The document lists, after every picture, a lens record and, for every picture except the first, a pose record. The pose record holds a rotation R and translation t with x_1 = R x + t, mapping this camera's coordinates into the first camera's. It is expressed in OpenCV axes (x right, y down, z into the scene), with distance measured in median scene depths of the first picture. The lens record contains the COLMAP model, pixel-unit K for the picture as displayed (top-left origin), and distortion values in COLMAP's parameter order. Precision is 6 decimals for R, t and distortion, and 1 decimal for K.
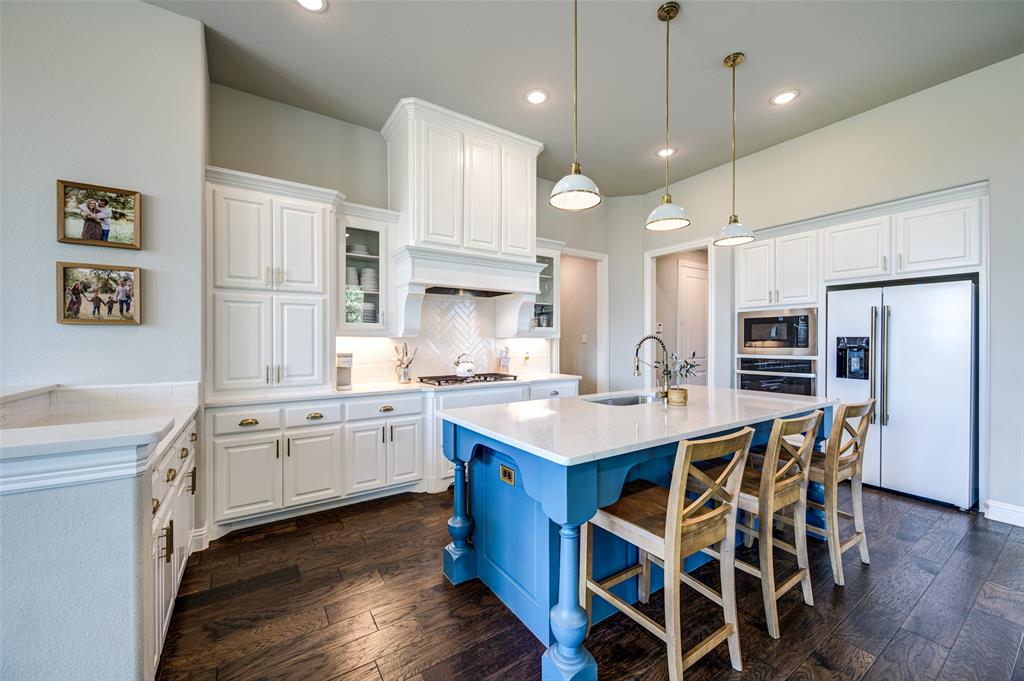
lens RADIAL K [[402.5, 0, 518.0], [0, 402.5, 341.5], [0, 0, 1]] dist [-0.002643, -0.000542]
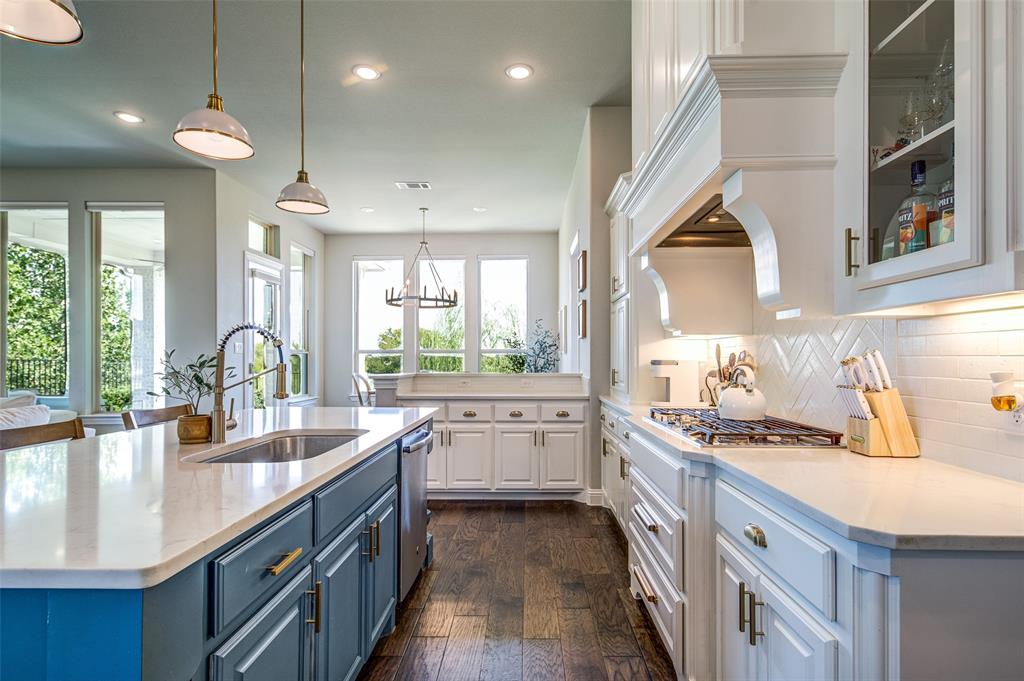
lens RADIAL K [[513.5, 0, 525.0], [0, 513.5, 355.8], [0, 0, 1]] dist [0.022069, 0.000155]
pose [[-0.565950, -0.003307, -0.824433, 0.513798], [-0.000762, 0.999994, -0.003488, 0.021542], [0.824439, -0.001346, -0.565949, 1.299613]]
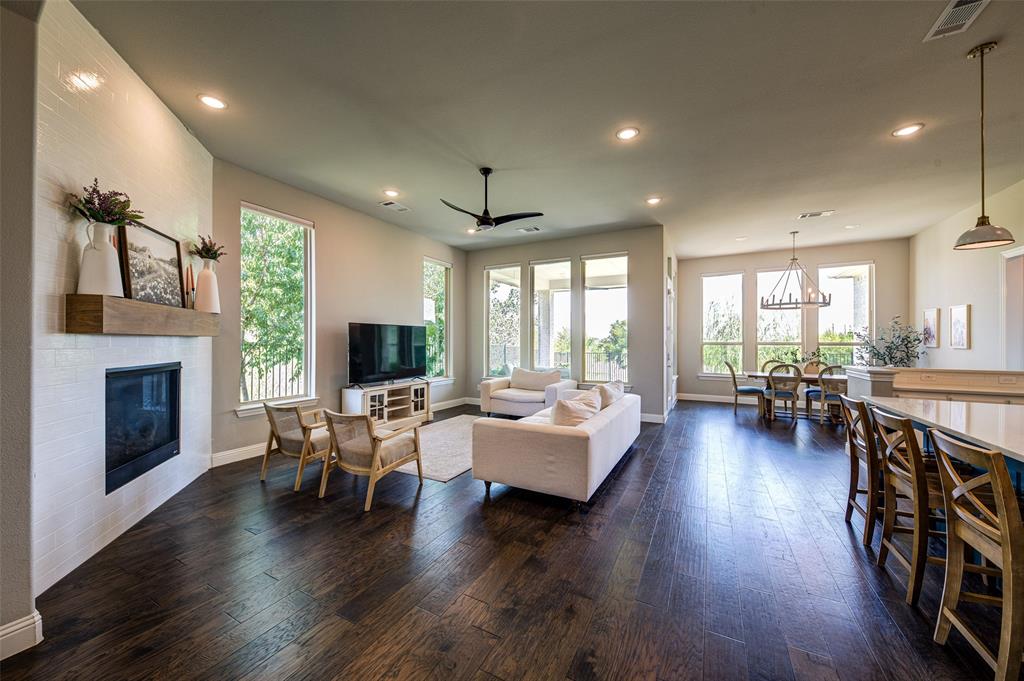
lens RADIAL K [[368.0, 0, 518.0], [0, 368.0, 341.3], [0, 0, 1]] dist [0.015444, -0.007970]
pose [[-0.880358, -0.003976, -0.474293, 1.163108], [-0.005584, 0.999982, 0.001982, -0.018231], [0.474277, 0.004393, -0.880365, 0.783937]]
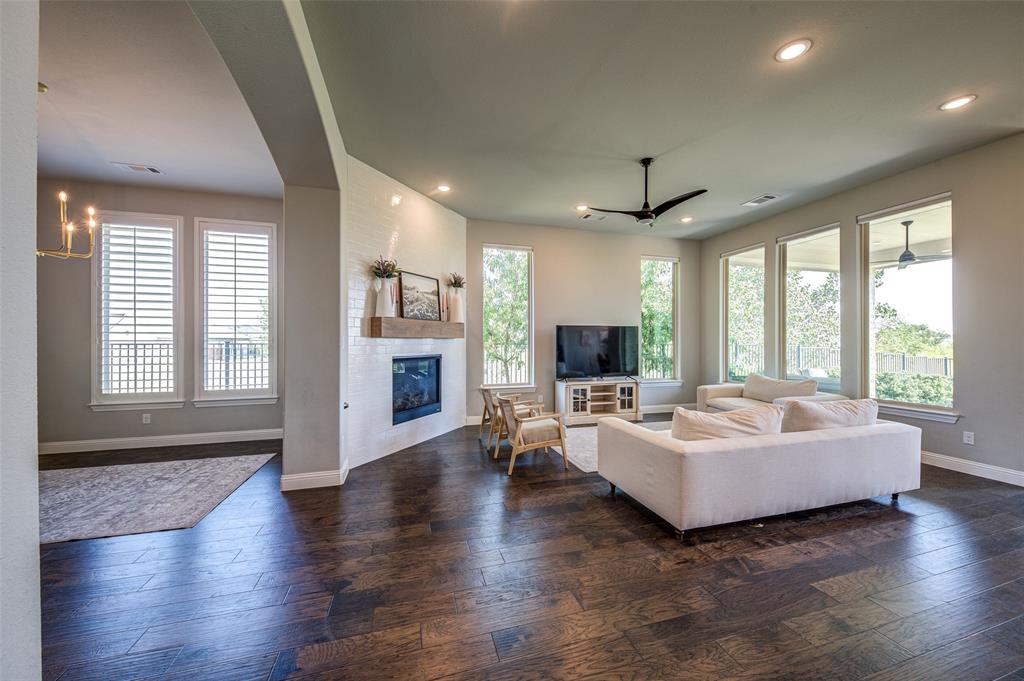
lens RADIAL K [[368.1, 0, 513.3], [0, 368.1, 340.6], [0, 0, 1]] dist [0.015603, -0.009174]
pose [[-0.954742, -0.000649, 0.297433, 0.741556], [0.000041, 0.999997, 0.002313, -0.018404], [-0.297434, 0.002221, -0.954740, 0.891689]]
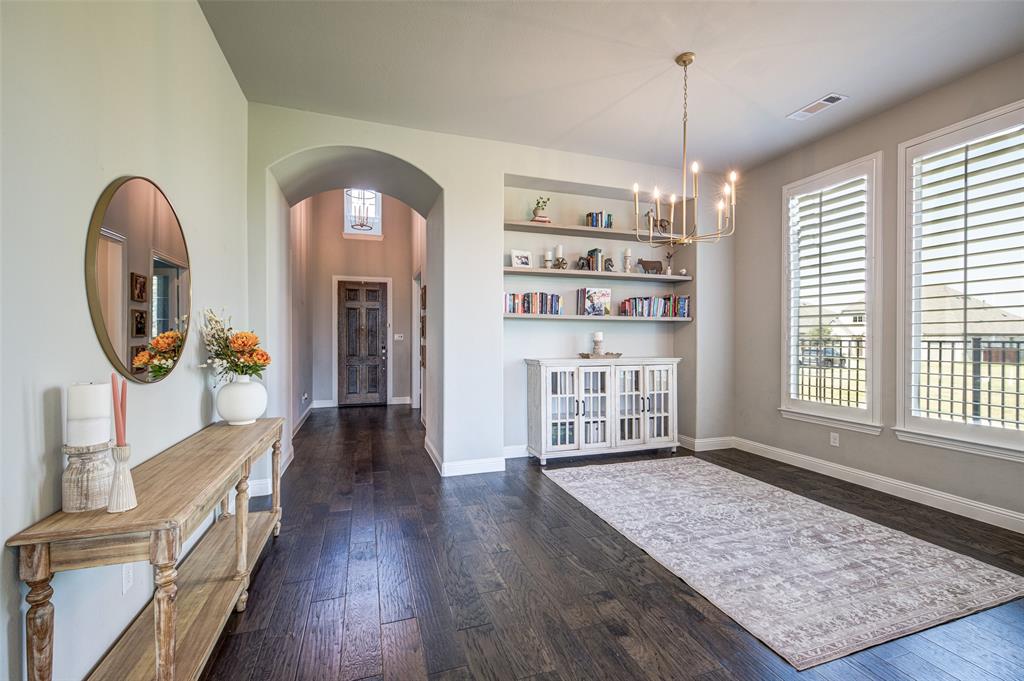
lens RADIAL K [[431.7, 0, 517.1], [0, 431.7, 338.9], [0, 0, 1]] dist [0.009932, -0.000577]
pose [[0.253813, -0.003564, 0.967247, 1.039006], [0.001065, 0.999994, 0.003405, -0.012822], [-0.967253, 0.000166, 0.253816, 0.545469]]
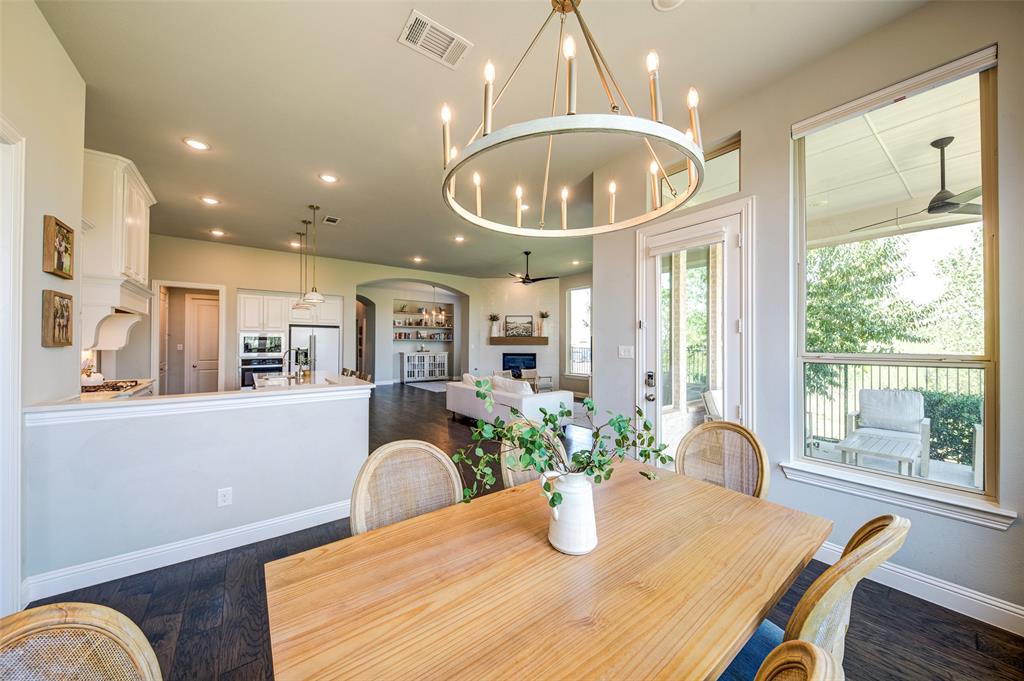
lens RADIAL K [[354.3, 0, 515.5], [0, 354.3, 339.9], [0, 0, 1]] dist [0.020480, -0.010296]
pose [[-0.052112, 0.011705, 0.998573, -1.393653], [0.001023, 0.999931, -0.011668, -0.031467], [-0.998641, 0.000413, -0.052120, -0.148307]]
